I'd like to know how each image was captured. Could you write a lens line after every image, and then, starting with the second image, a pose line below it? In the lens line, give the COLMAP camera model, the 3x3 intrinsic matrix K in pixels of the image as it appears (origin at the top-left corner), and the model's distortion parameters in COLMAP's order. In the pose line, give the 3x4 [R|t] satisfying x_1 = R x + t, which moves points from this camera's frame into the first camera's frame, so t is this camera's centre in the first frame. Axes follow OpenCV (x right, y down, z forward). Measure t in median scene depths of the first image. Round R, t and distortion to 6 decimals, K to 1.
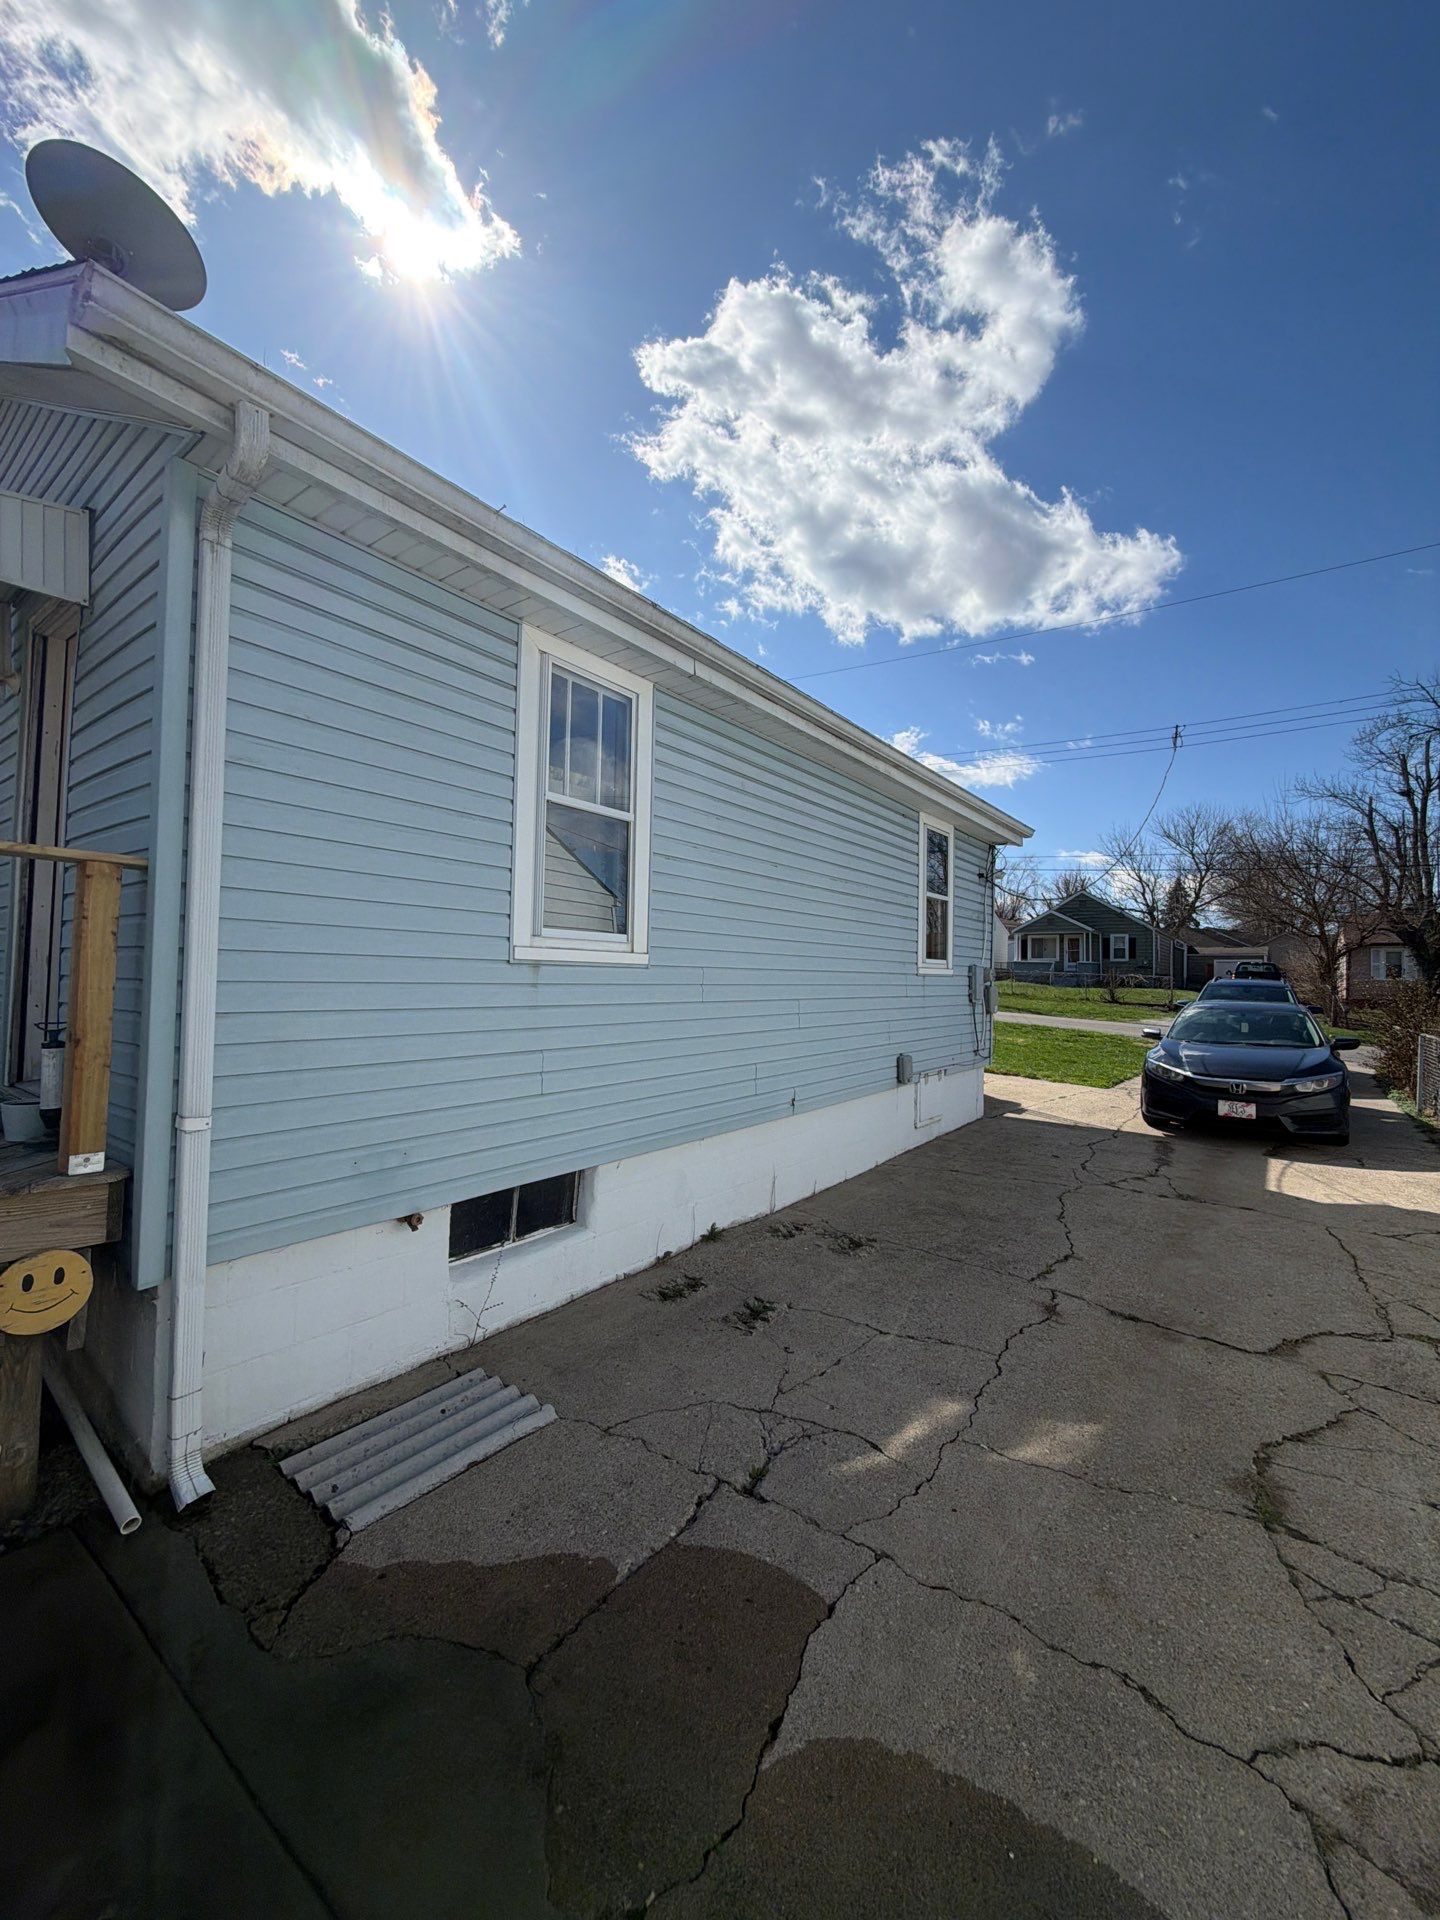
lens RADIAL K [[775.8, 0, 714.1], [0, 775.8, 951.4], [0, 0, 1]] dist [0.008689, 0.000526]
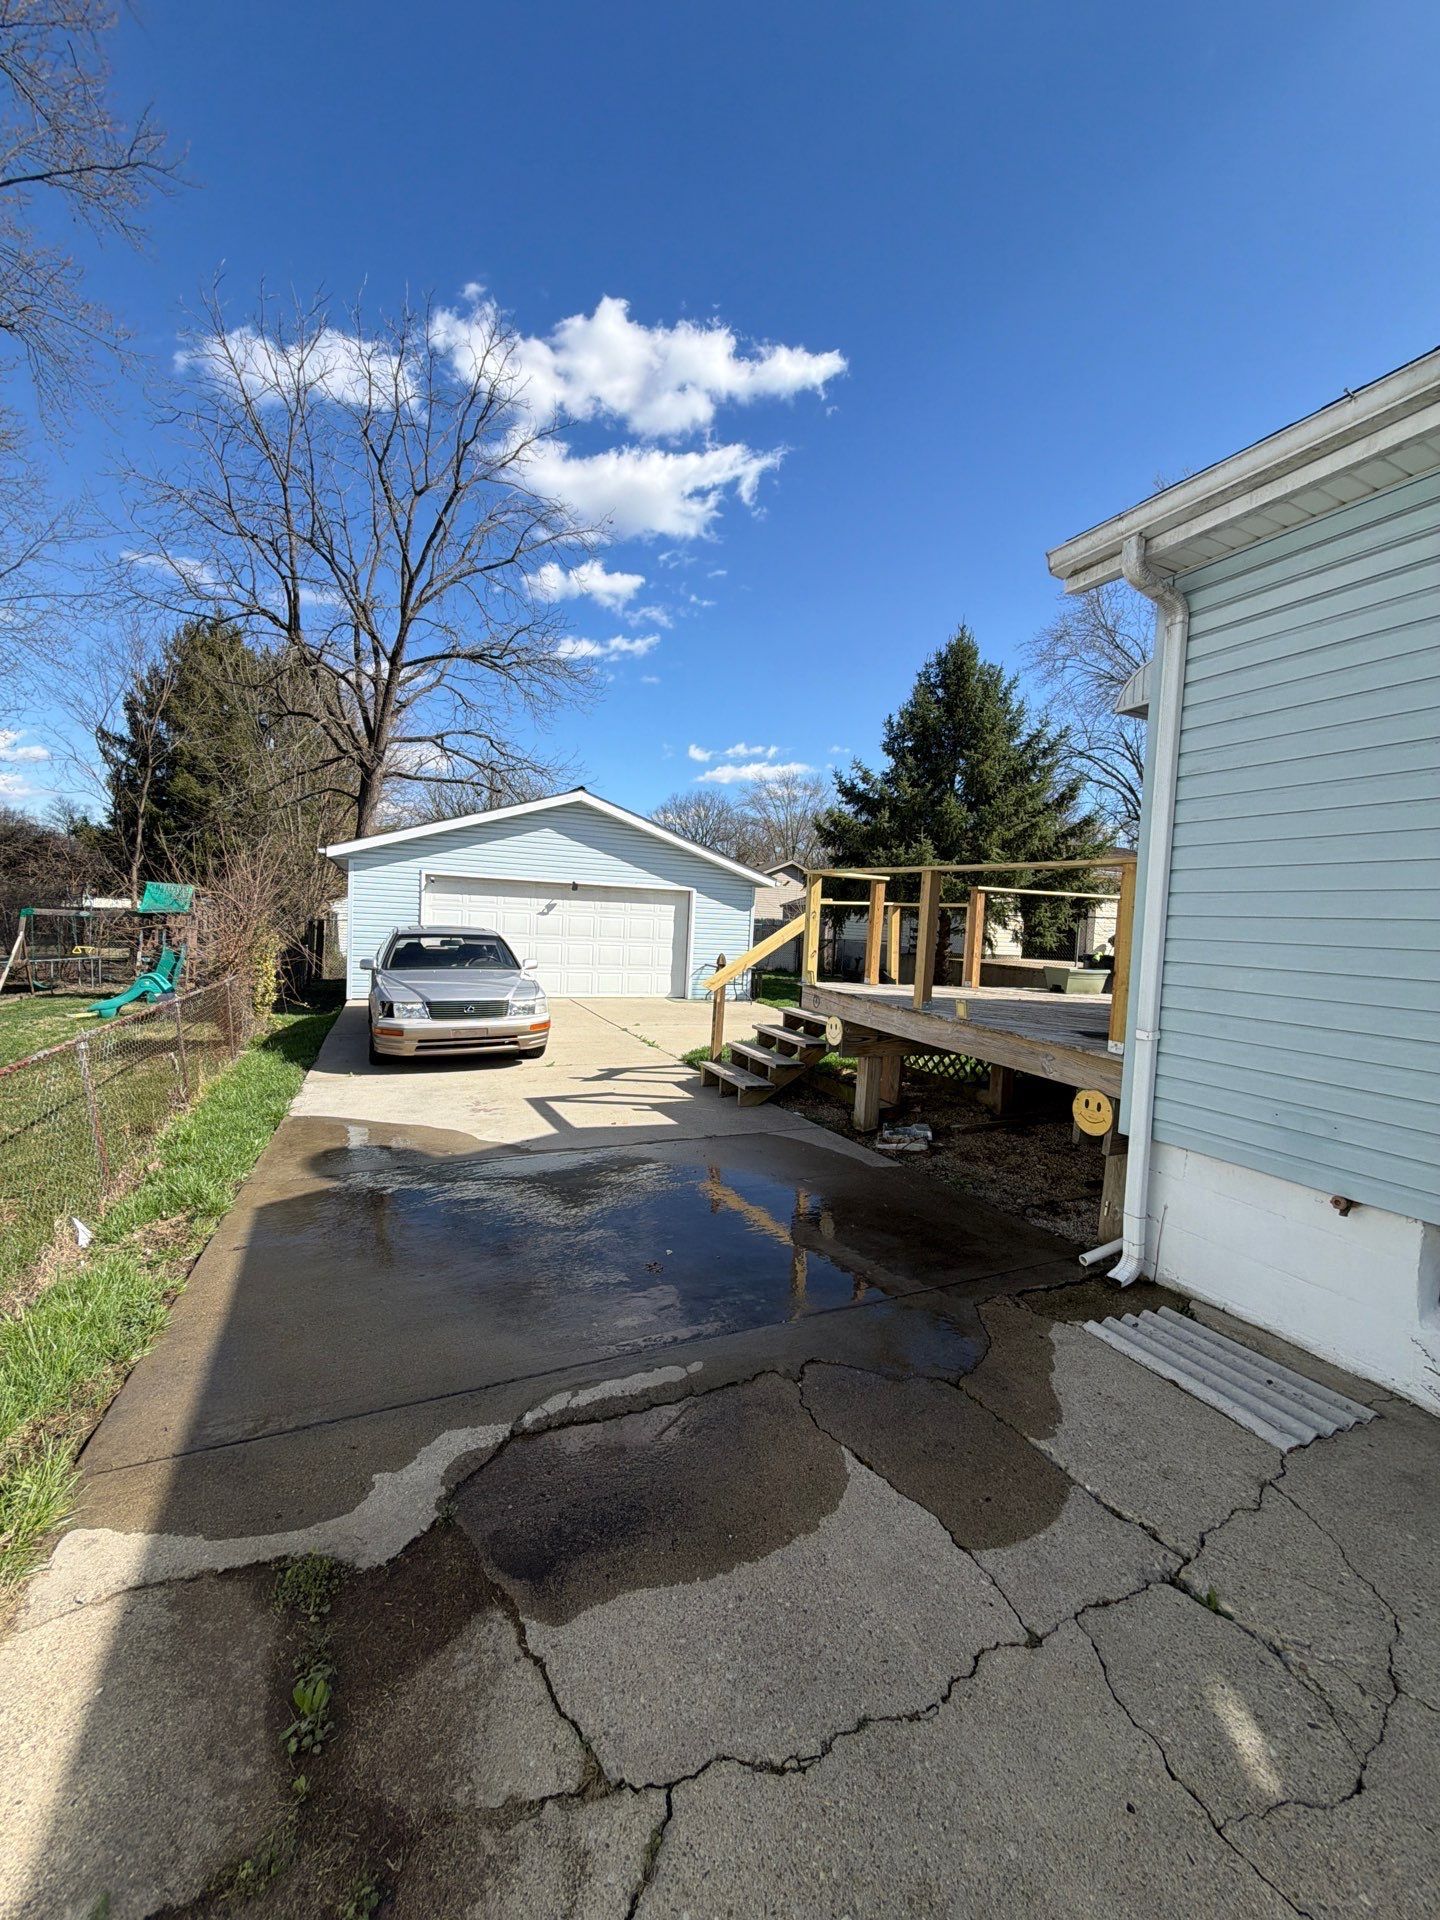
lens RADIAL K [[775.8, 0, 727.2], [0, 775.8, 950.6], [0, 0, 1]] dist [0.008689, 0.000526]
pose [[-0.475928, -0.011111, -0.879414, 1.041438], [-0.031710, 0.999487, 0.004533, 0.086466], [0.878912, 0.030043, -0.476036, 1.060326]]
